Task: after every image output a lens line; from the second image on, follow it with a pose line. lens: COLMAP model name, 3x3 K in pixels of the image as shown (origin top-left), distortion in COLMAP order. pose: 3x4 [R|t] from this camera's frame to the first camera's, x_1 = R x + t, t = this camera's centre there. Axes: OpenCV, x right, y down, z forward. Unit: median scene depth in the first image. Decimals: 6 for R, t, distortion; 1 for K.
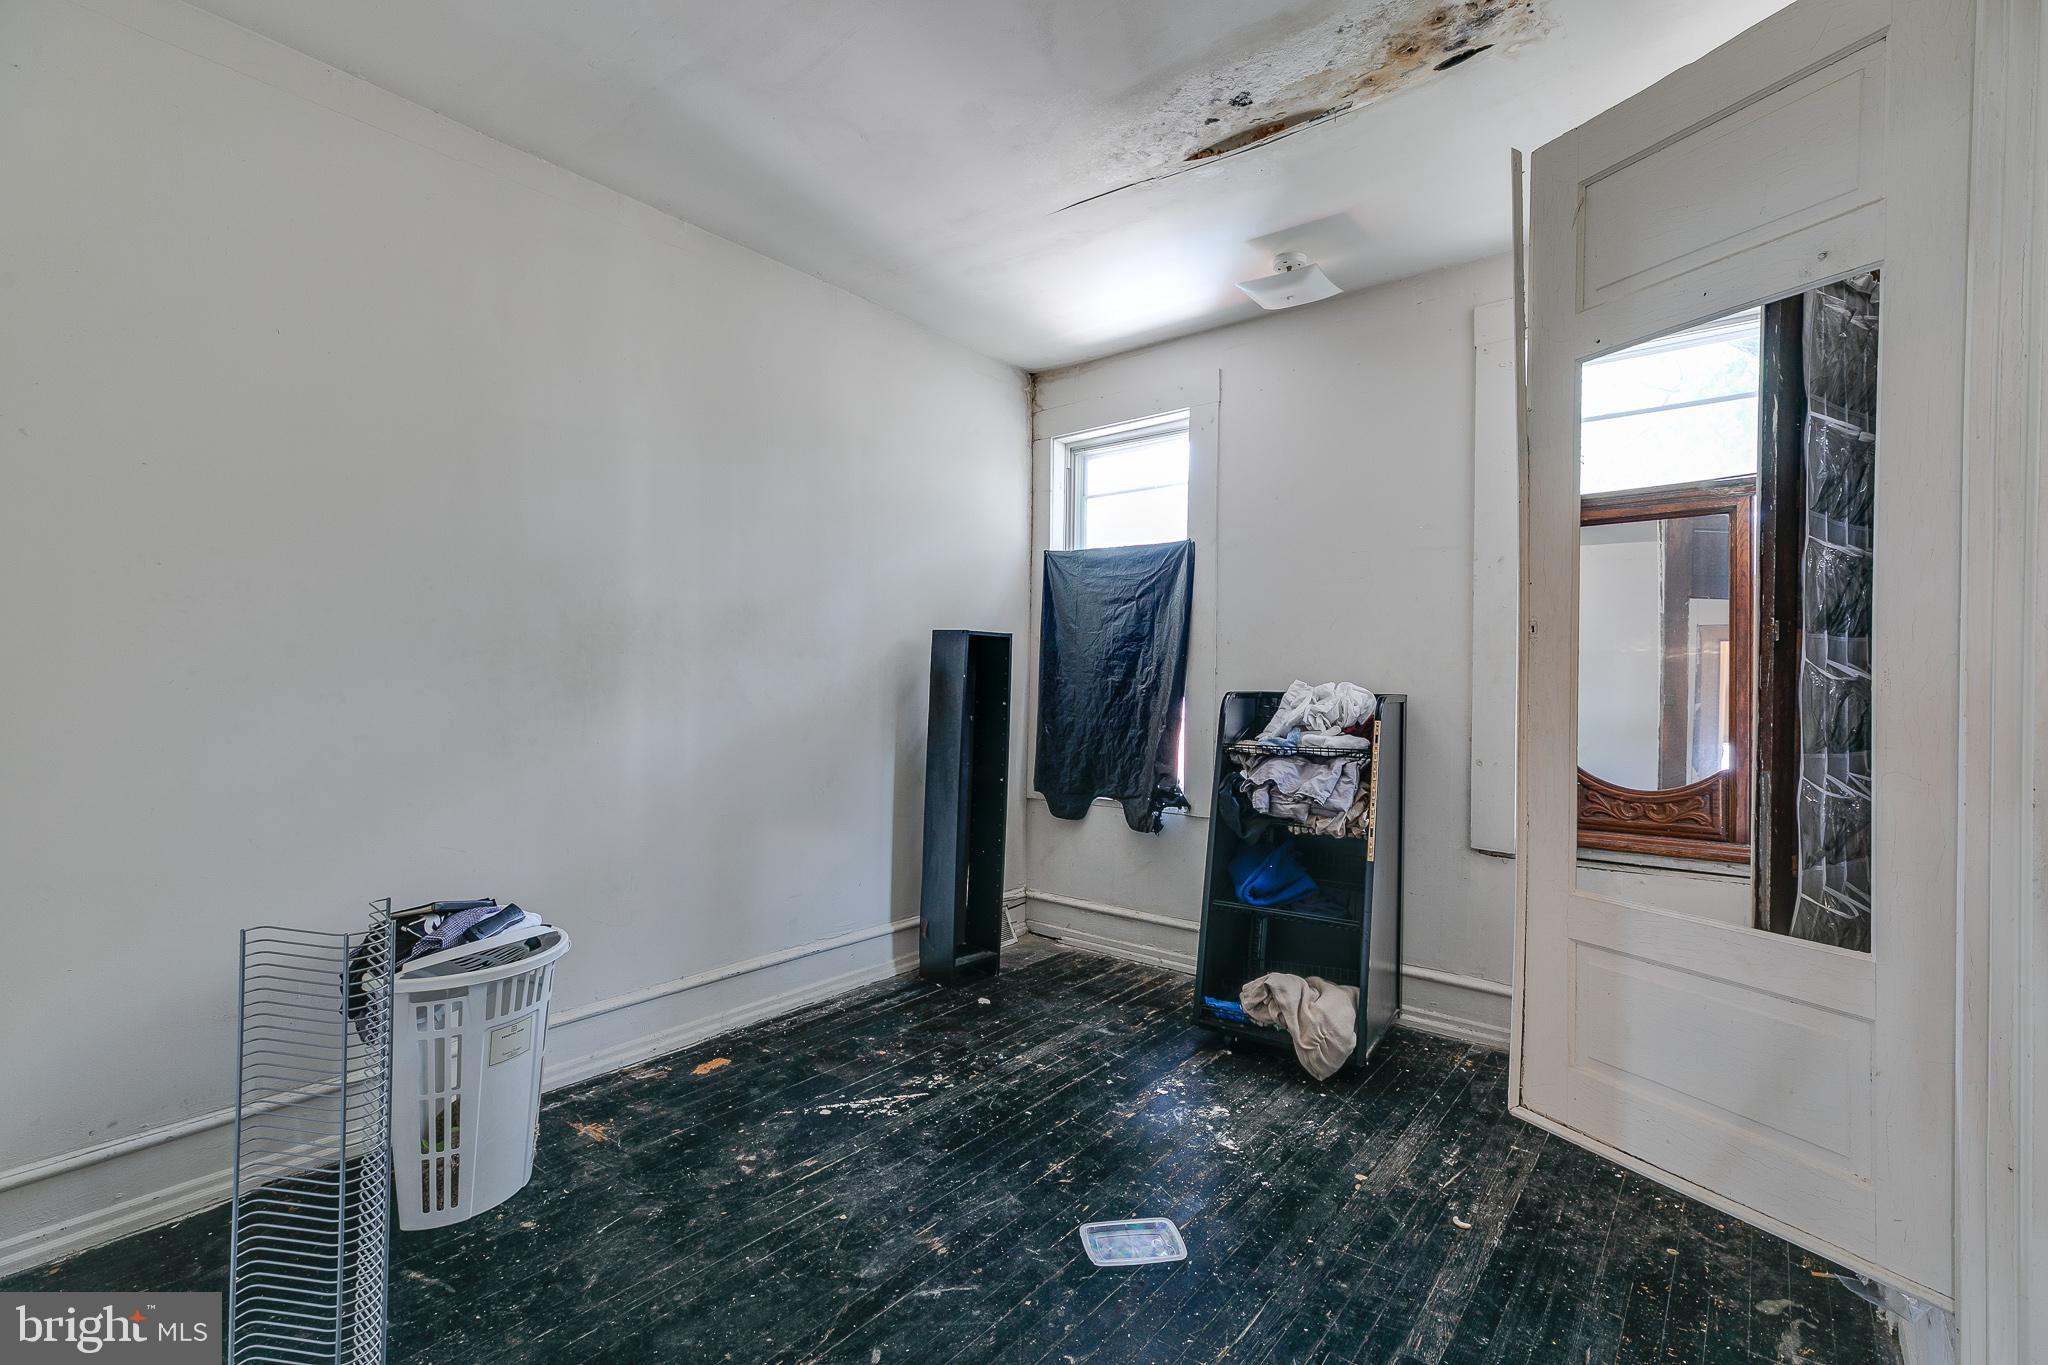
lens RADIAL K [[926.2, 0, 1021.2], [0, 926.2, 678.9], [0, 0, 1]] dist [0.005354, 0.001149]
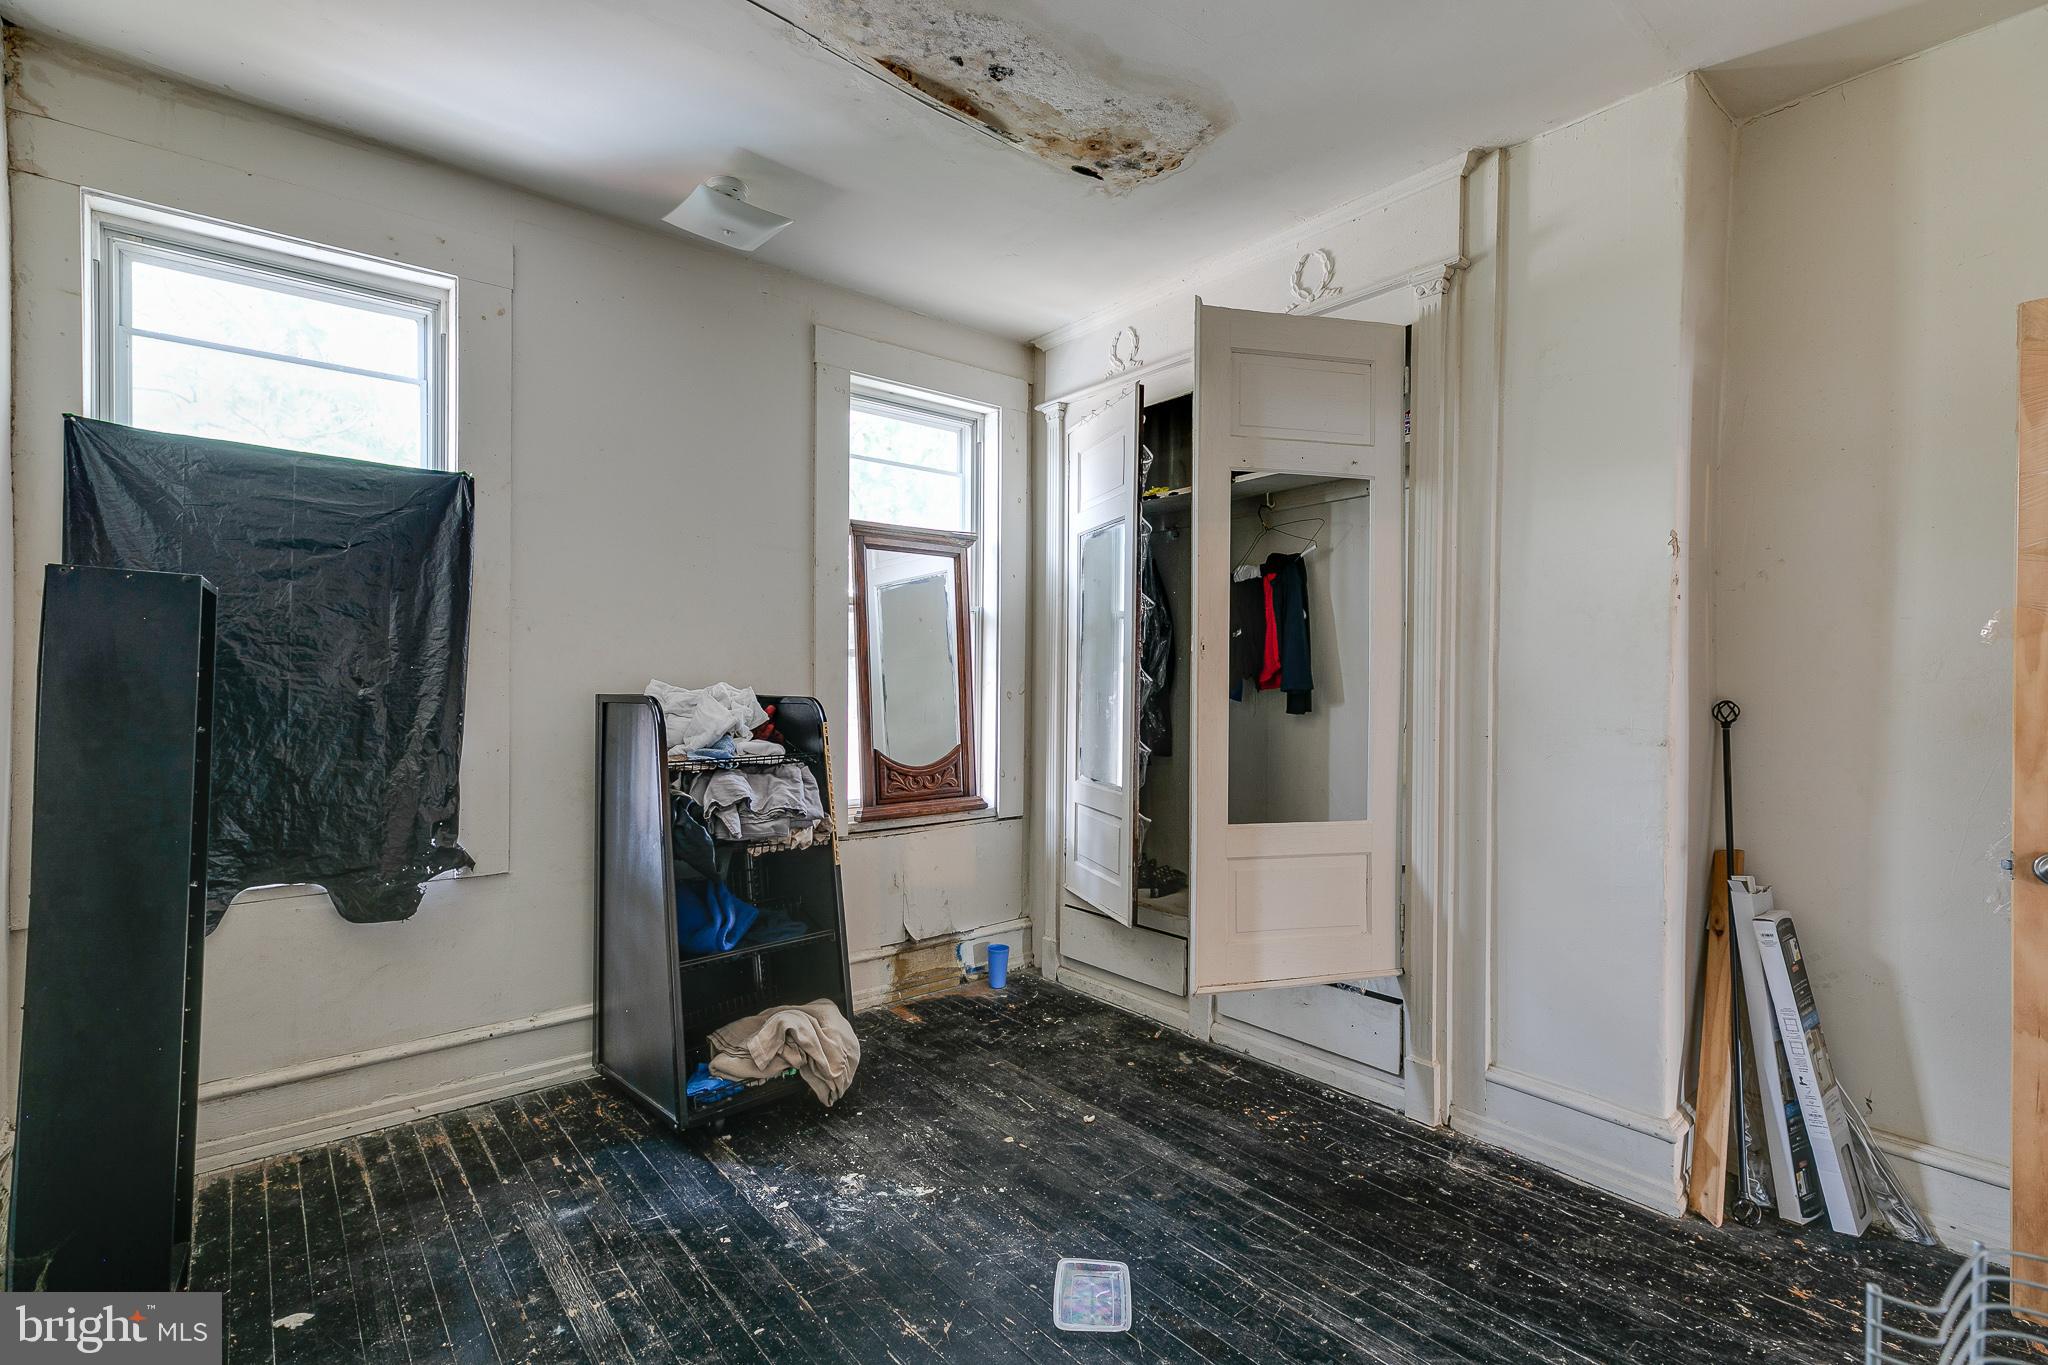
lens RADIAL K [[926.2, 0, 1023.5], [0, 926.2, 687.4], [0, 0, 1]] dist [0.005354, 0.001149]
pose [[0.191664, -0.014823, 0.981349, -0.540422], [-0.006527, 0.999845, 0.016377, -0.008887], [-0.981439, -0.009544, 0.191538, 0.611093]]
